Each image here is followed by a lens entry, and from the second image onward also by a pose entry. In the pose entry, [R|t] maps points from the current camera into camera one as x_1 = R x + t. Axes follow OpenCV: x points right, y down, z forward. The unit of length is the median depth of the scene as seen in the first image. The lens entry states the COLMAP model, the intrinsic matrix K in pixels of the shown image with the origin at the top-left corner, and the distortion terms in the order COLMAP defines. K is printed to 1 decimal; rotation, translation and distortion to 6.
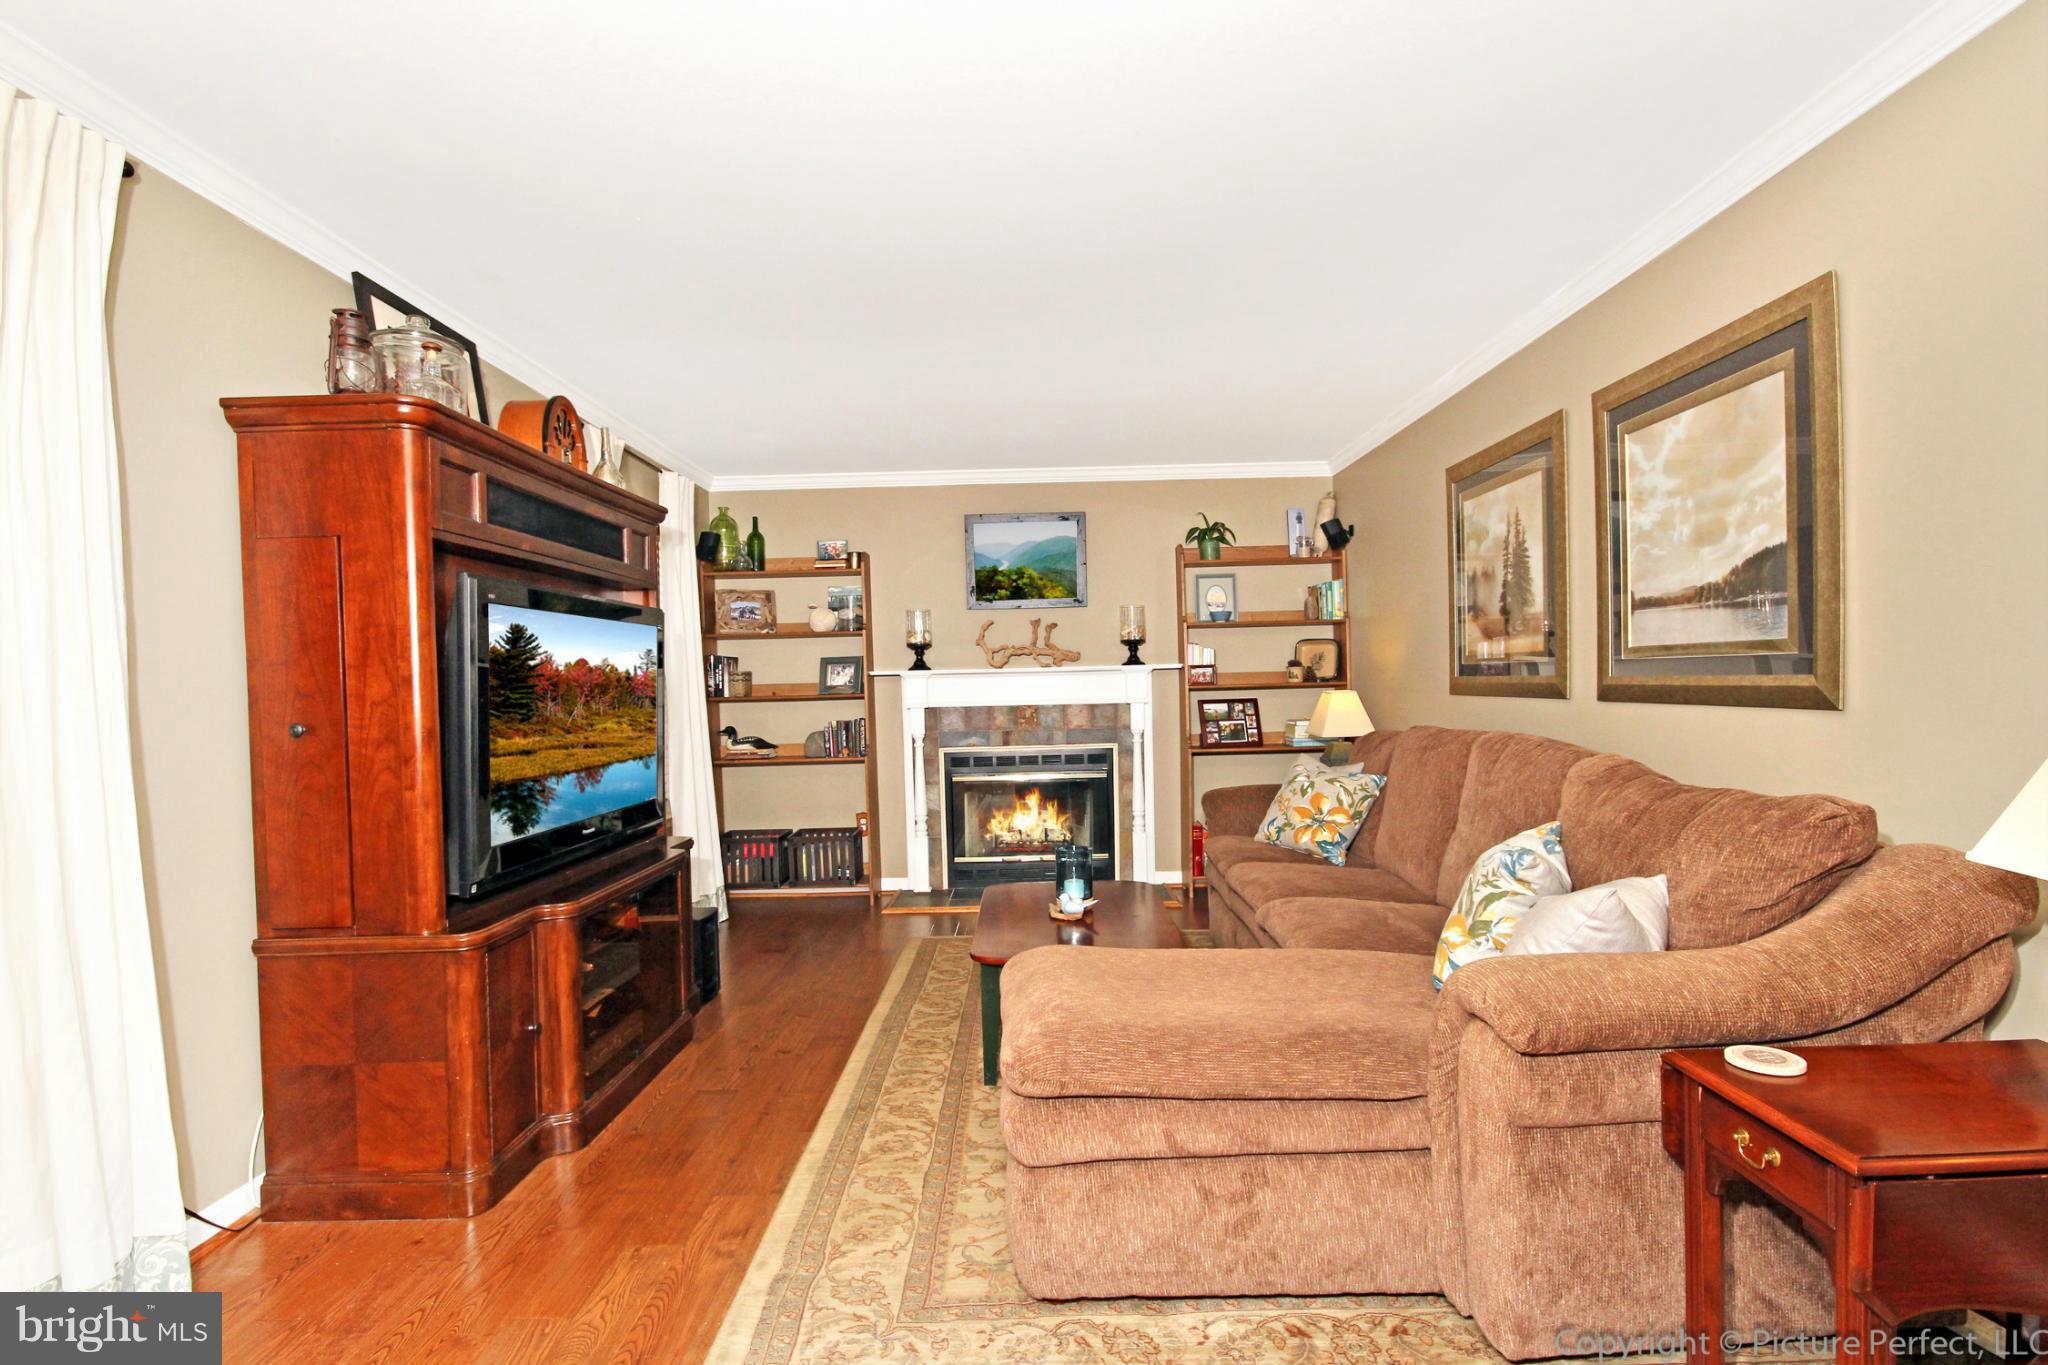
lens RADIAL K [[979.9, 0, 1024.3], [0, 979.9, 698.3], [0, 0, 1]] dist [-0.009301, 0.000571]
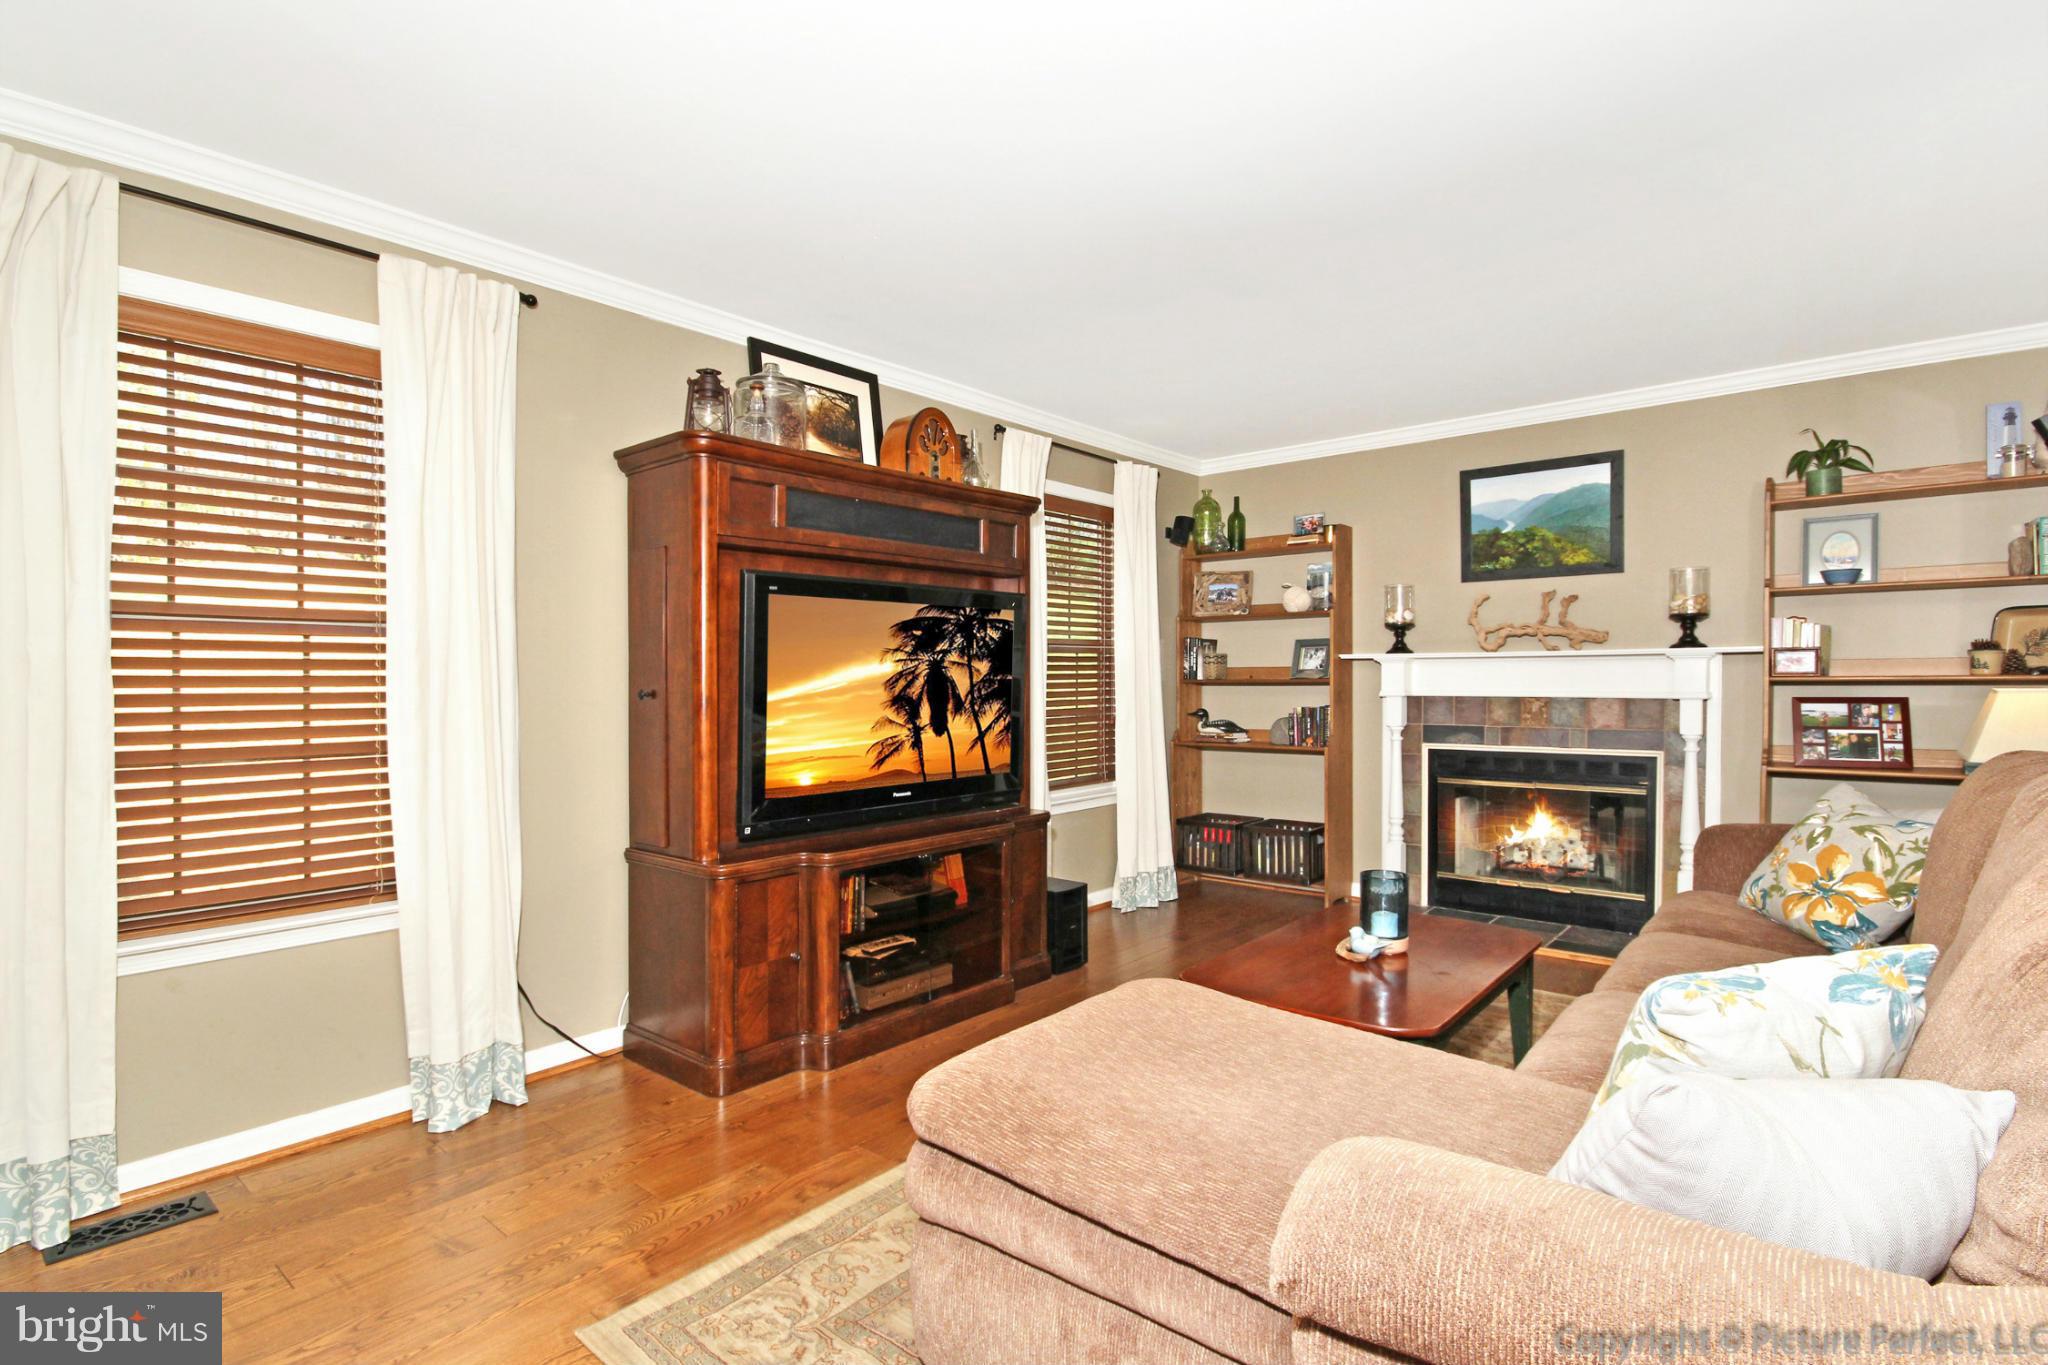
lens RADIAL K [[979.9, 0, 1078.1], [0, 979.9, 690.1], [0, 0, 1]] dist [-0.009301, 0.000571]
pose [[0.778319, 0.026949, -0.627290, 0.221521], [-0.022247, 0.999635, 0.015342, -0.002951], [0.627475, 0.002015, 0.778634, 0.136010]]
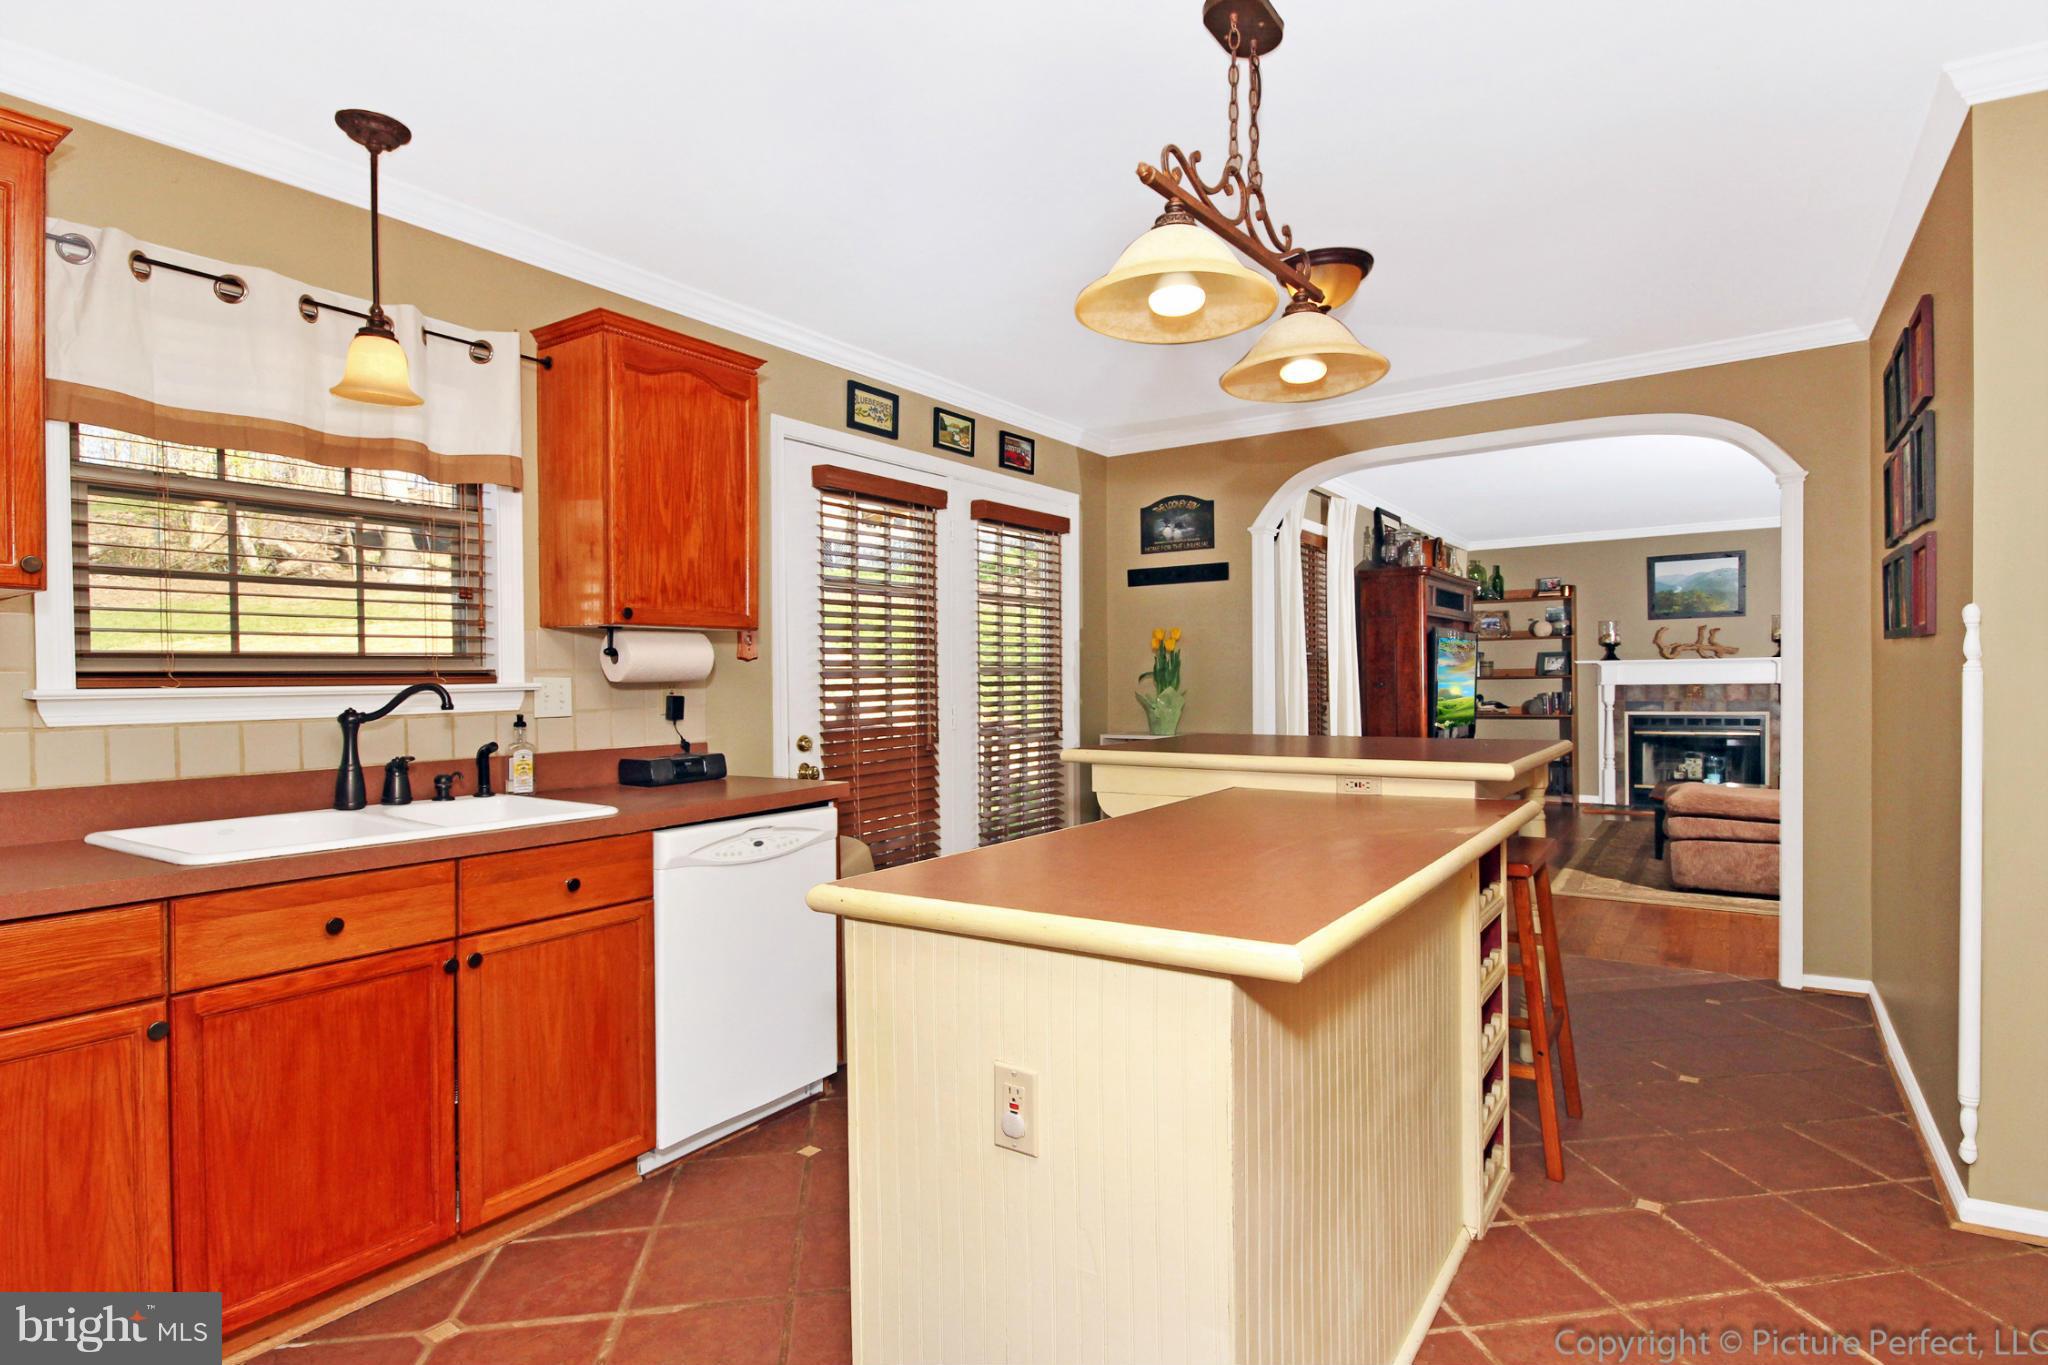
lens RADIAL K [[1070.4, 0, 1017.1], [0, 1070.4, 695.2], [0, 0, 1]] dist [0.001077, -0.000255]
pose [[0.835310, 0.019101, -0.549447, 0.038135], [-0.013135, 0.999804, 0.014787, 0.013213], [0.549622, -0.005135, 0.835398, -0.911781]]
